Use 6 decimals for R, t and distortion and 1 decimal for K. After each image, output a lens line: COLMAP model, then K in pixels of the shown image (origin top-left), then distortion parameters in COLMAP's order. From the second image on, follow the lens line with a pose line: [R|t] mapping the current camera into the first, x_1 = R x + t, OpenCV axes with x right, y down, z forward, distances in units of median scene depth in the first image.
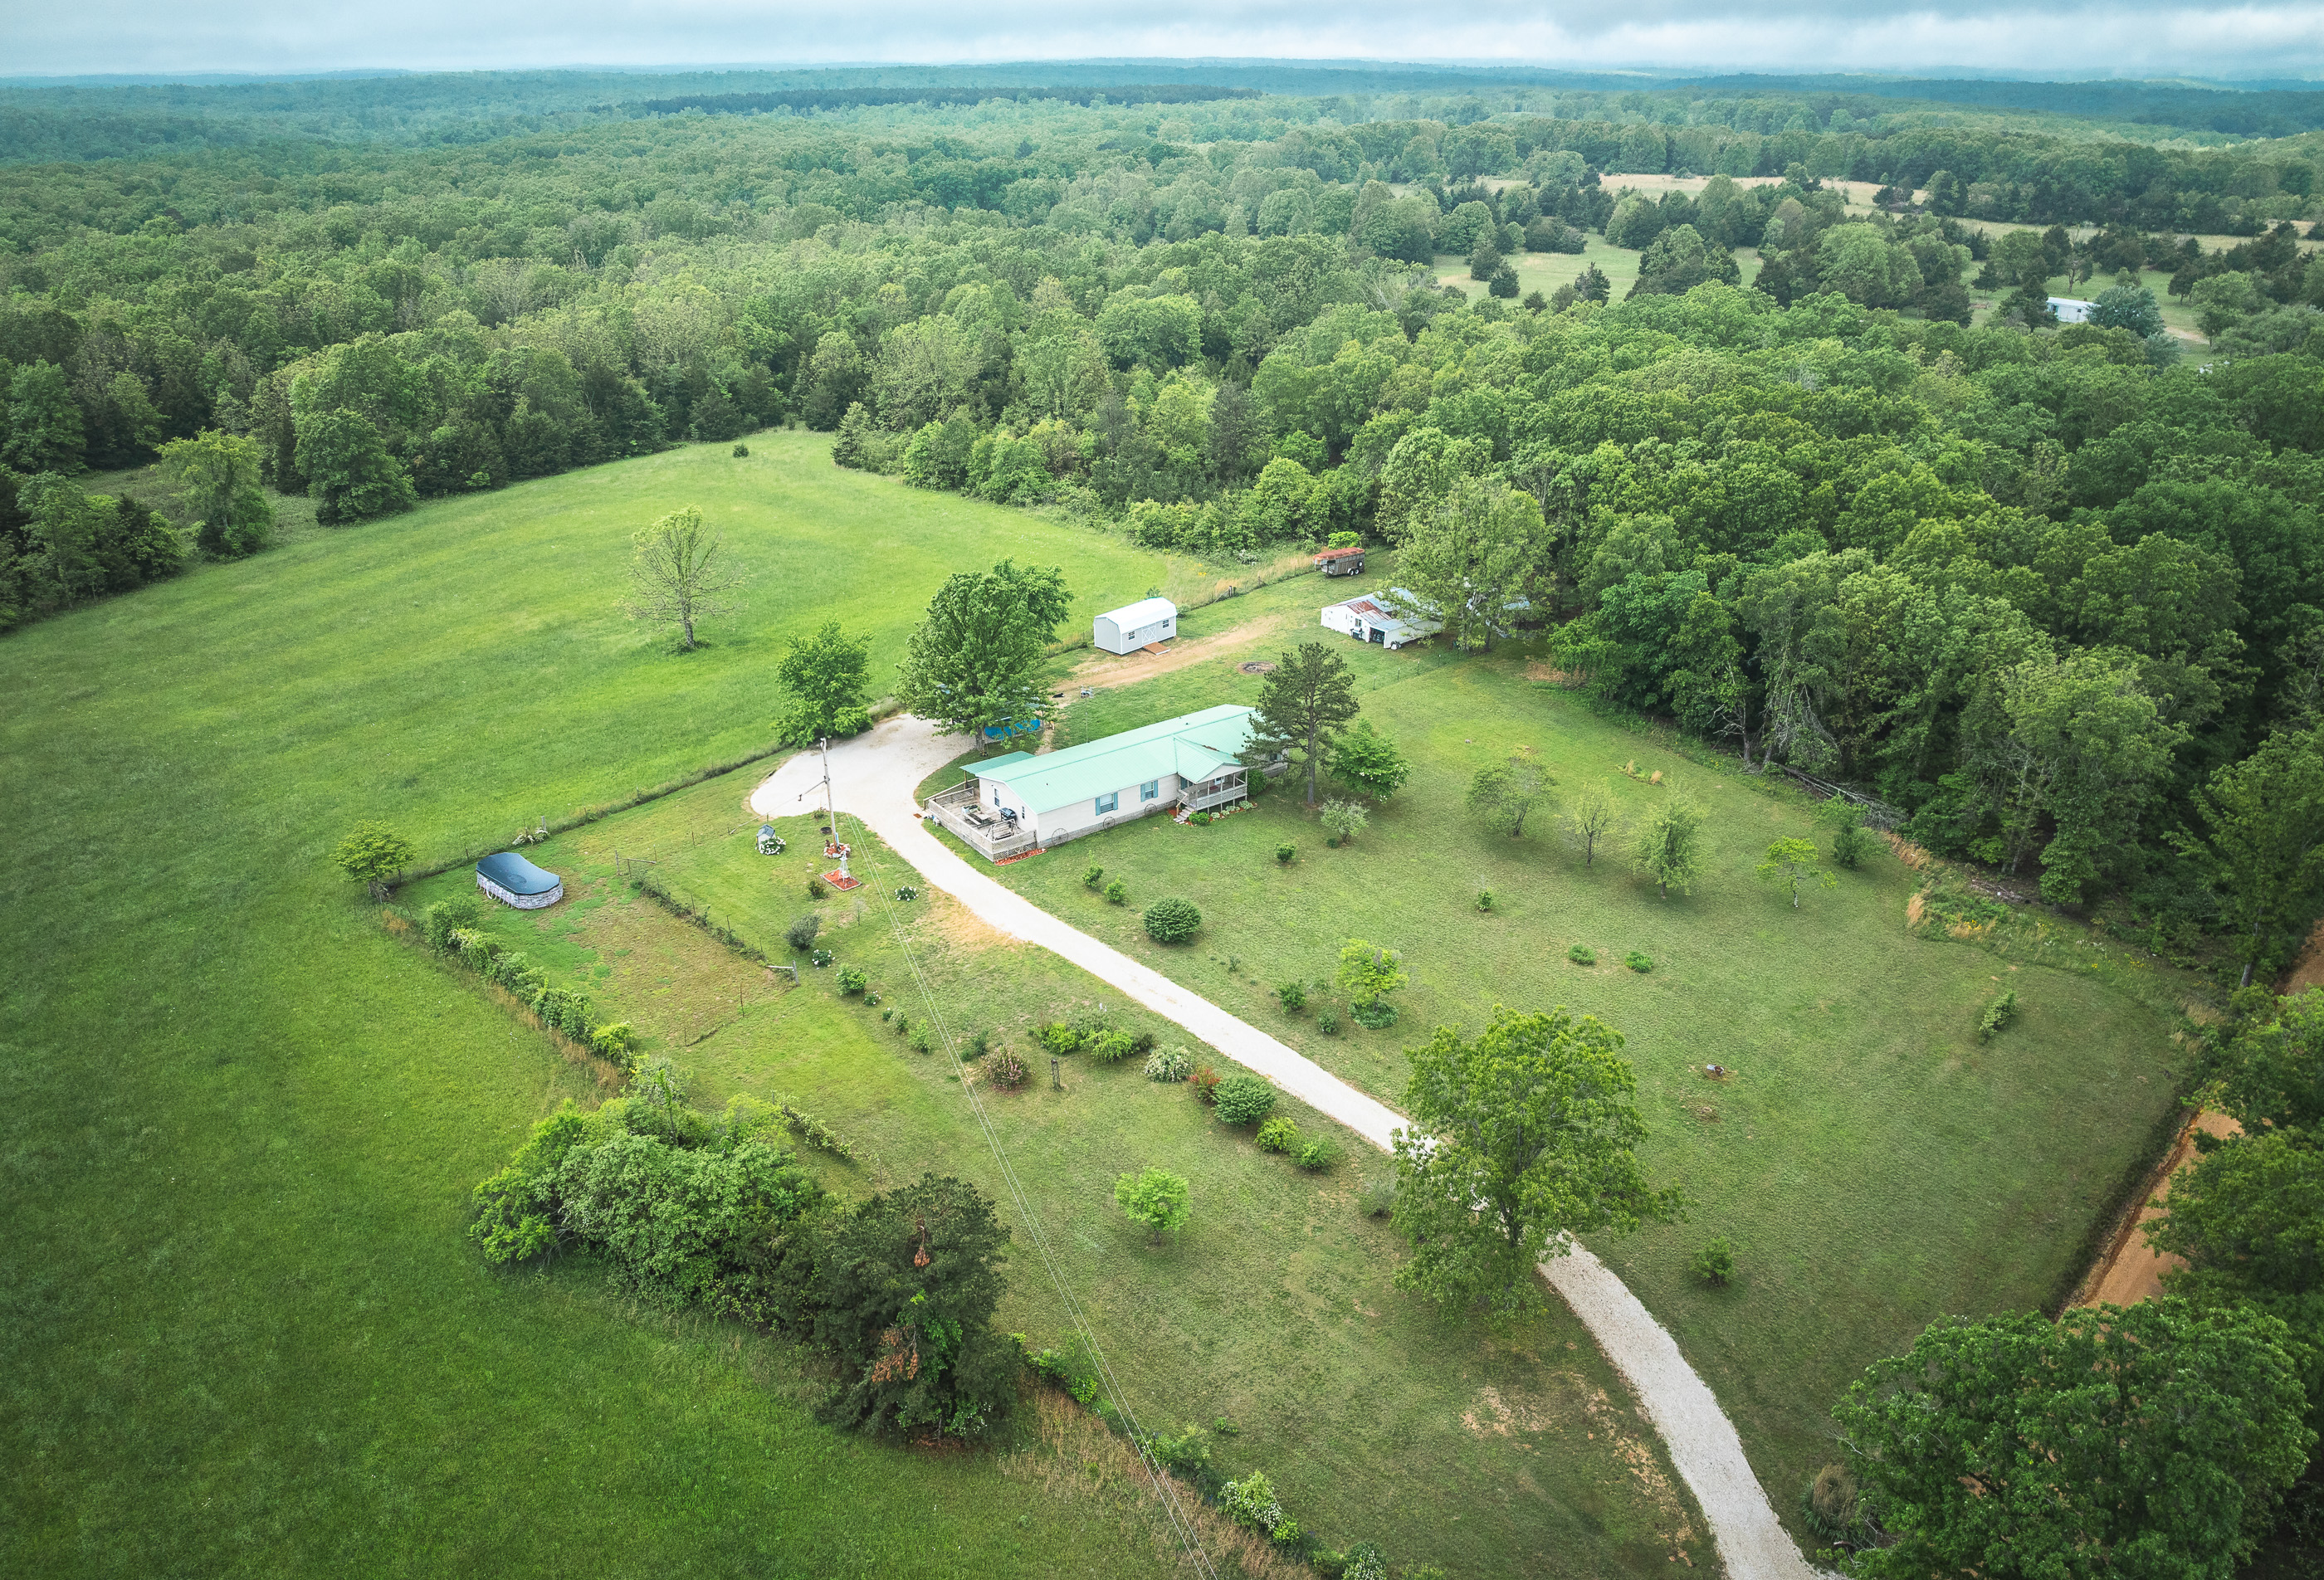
lens RADIAL K [[1657.3, 0, 1153.7], [0, 1657.3, 793.7], [0, 0, 1]] dist [-0.044298, 0.002473]
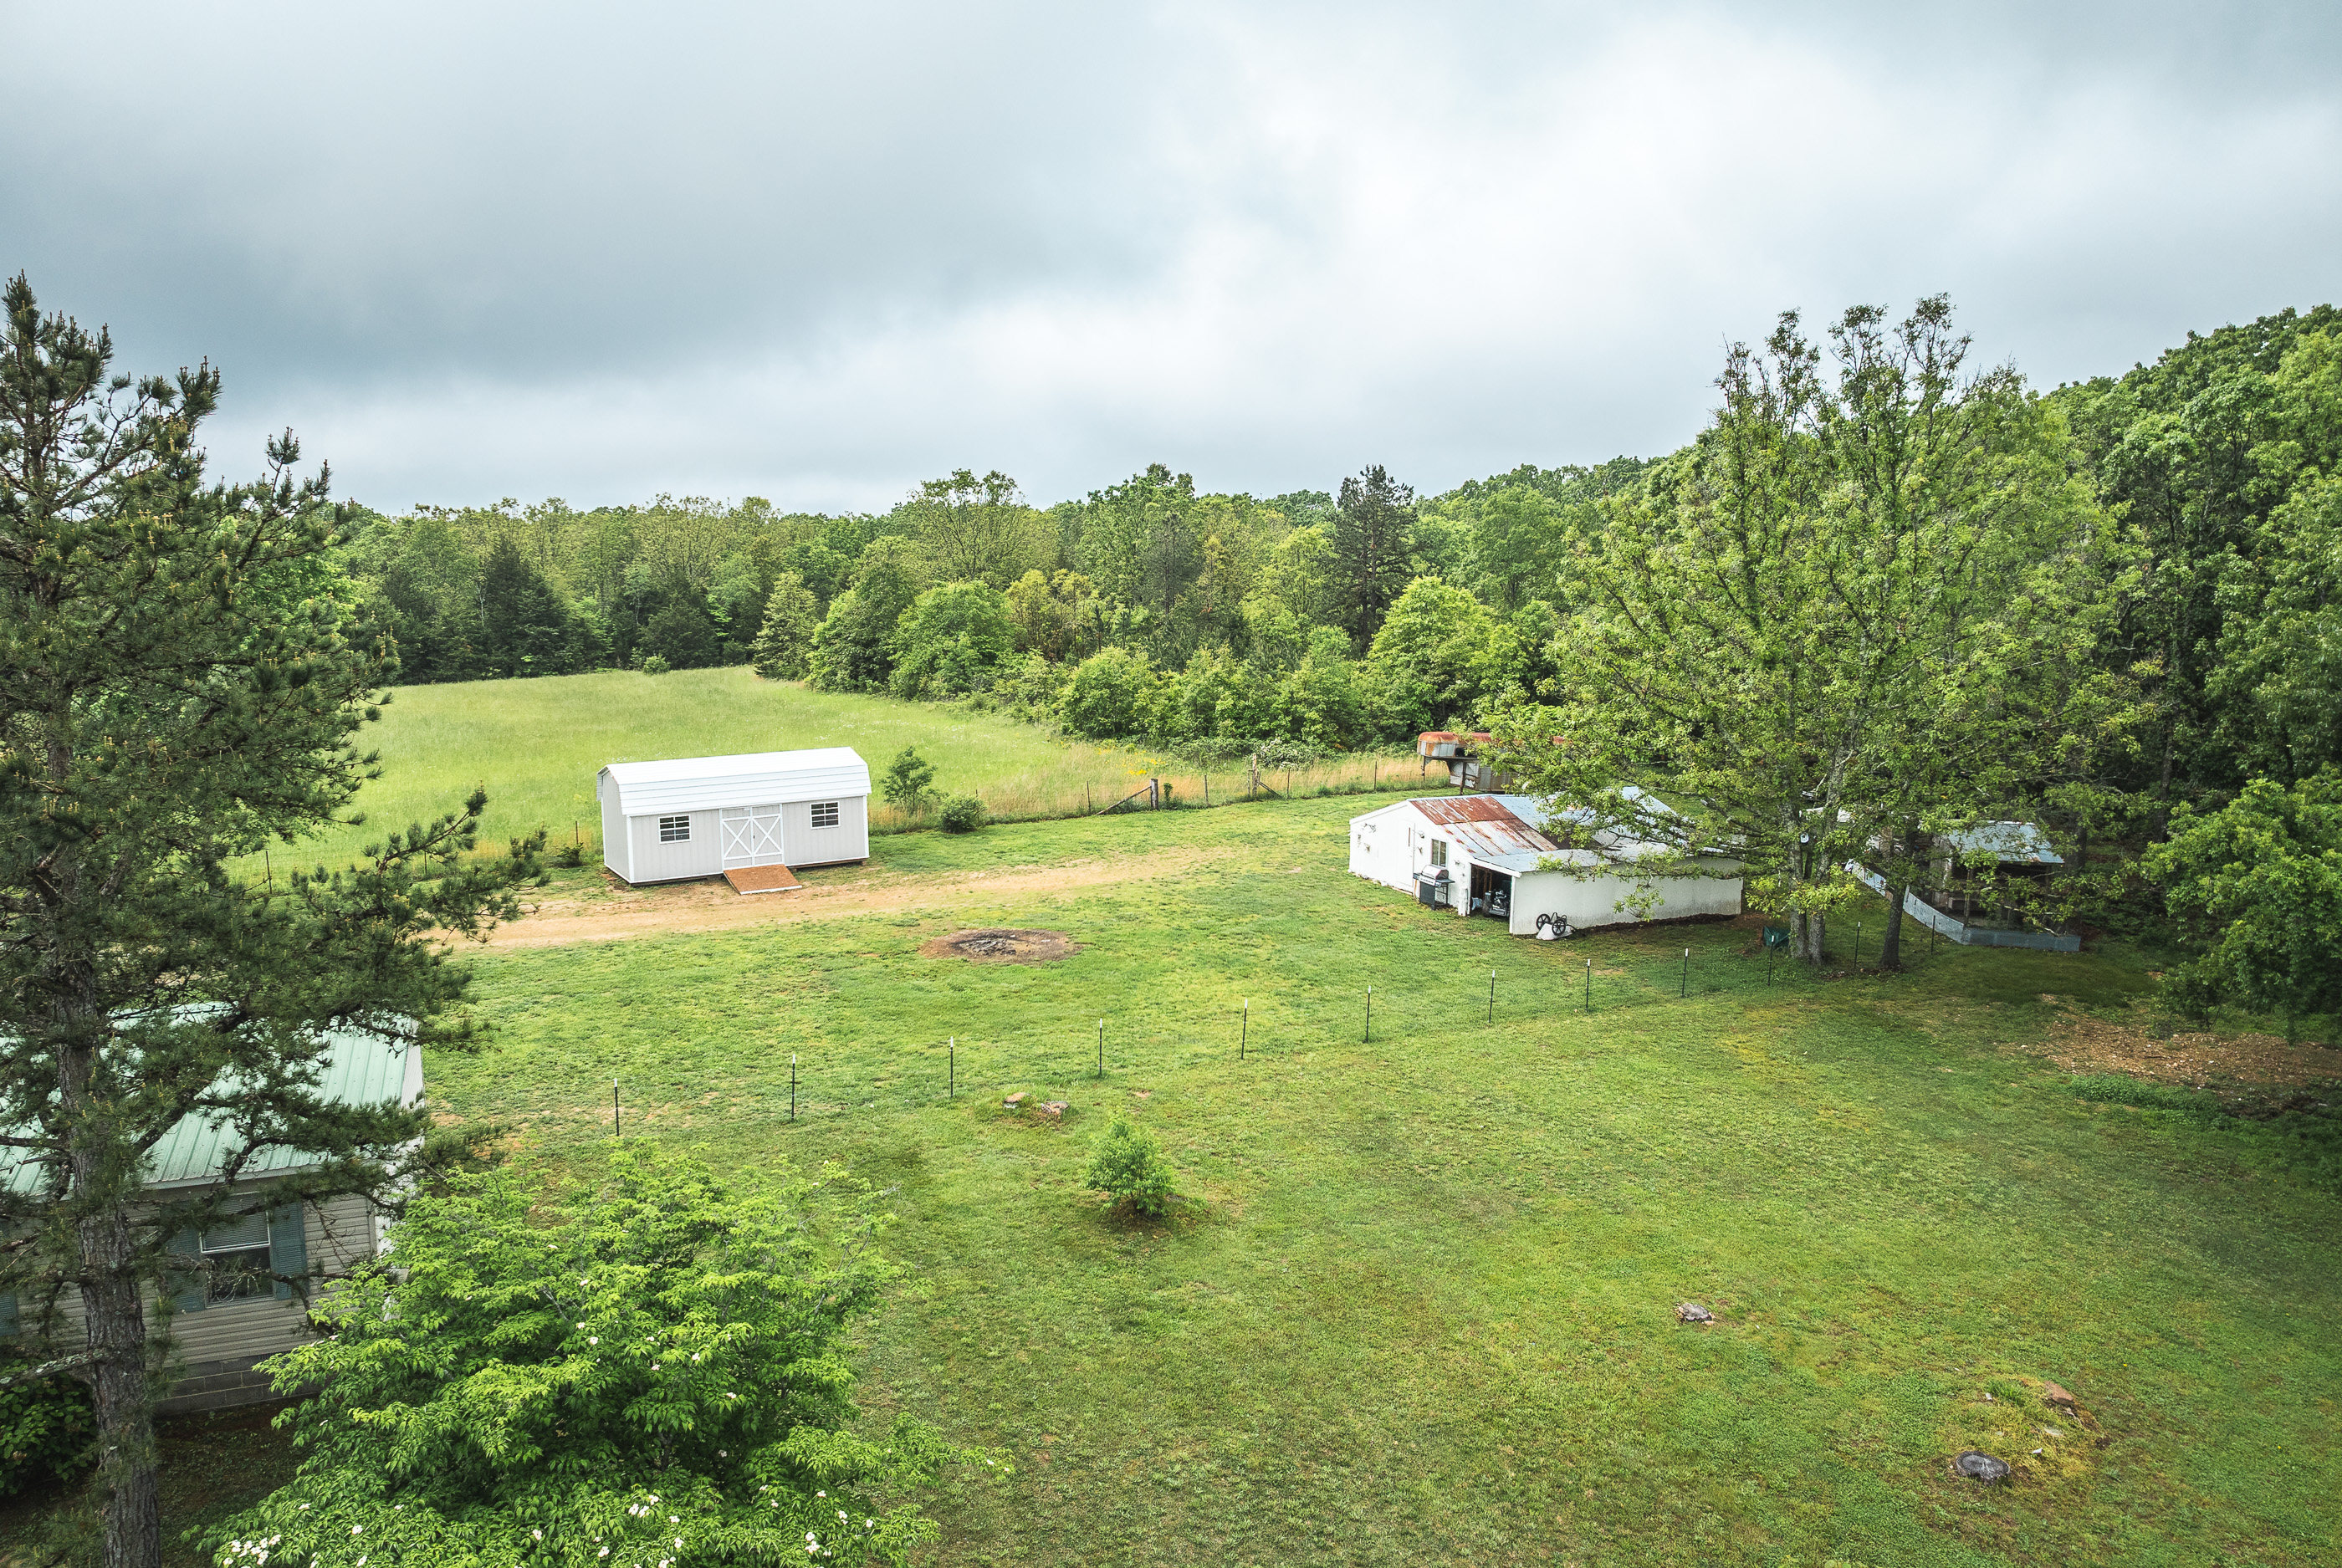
lens RADIAL K [[1670.5, 0, 1171.3], [0, 1670.5, 774.1], [0, 0, 1]] dist [-0.042902, 0.002446]
pose [[0.963133, 0.037231, -0.266439, 0.187872], [-0.112570, 0.955280, -0.273437, -0.033032], [0.244343, 0.293349, 0.924253, 0.835864]]
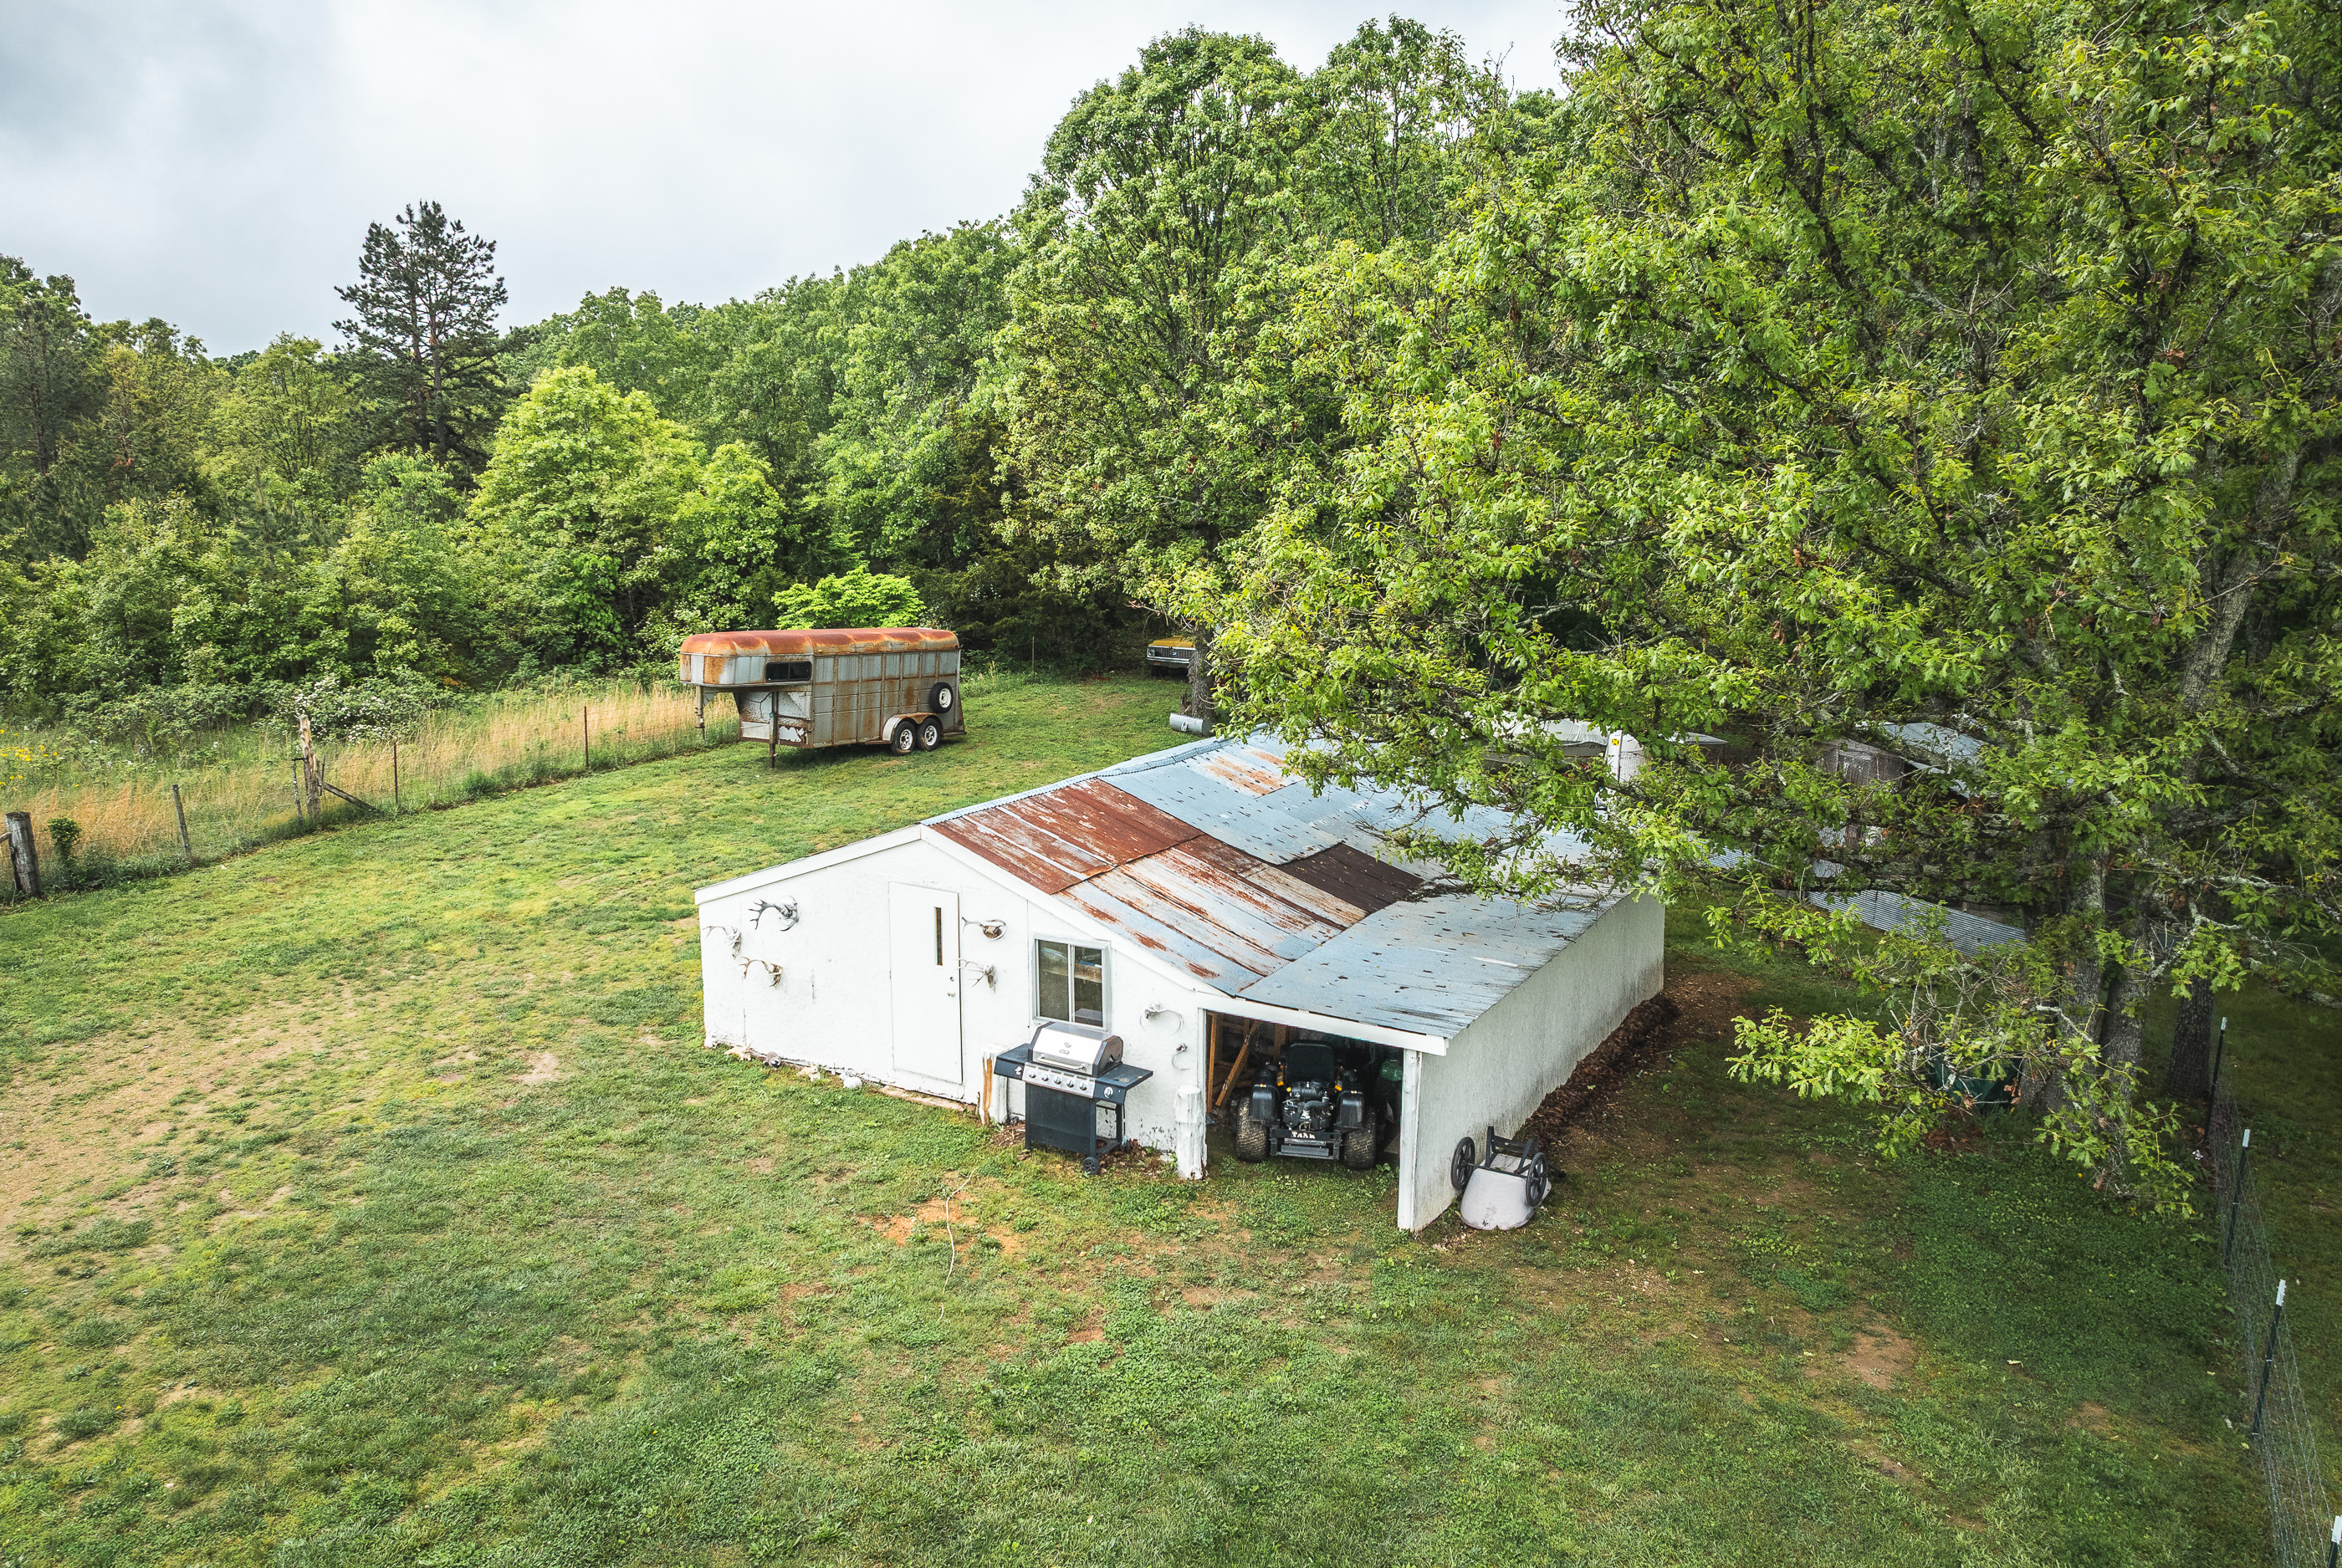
lens RADIAL K [[1670.5, 0, 1163.5], [0, 1670.5, 767.5], [0, 0, 1]] dist [-0.042902, 0.002446]
pose [[0.952044, -0.064725, 0.299038, 0.119904], [0.134880, 0.966058, -0.220318, -0.111324], [-0.274628, 0.250087, 0.928459, 1.080499]]
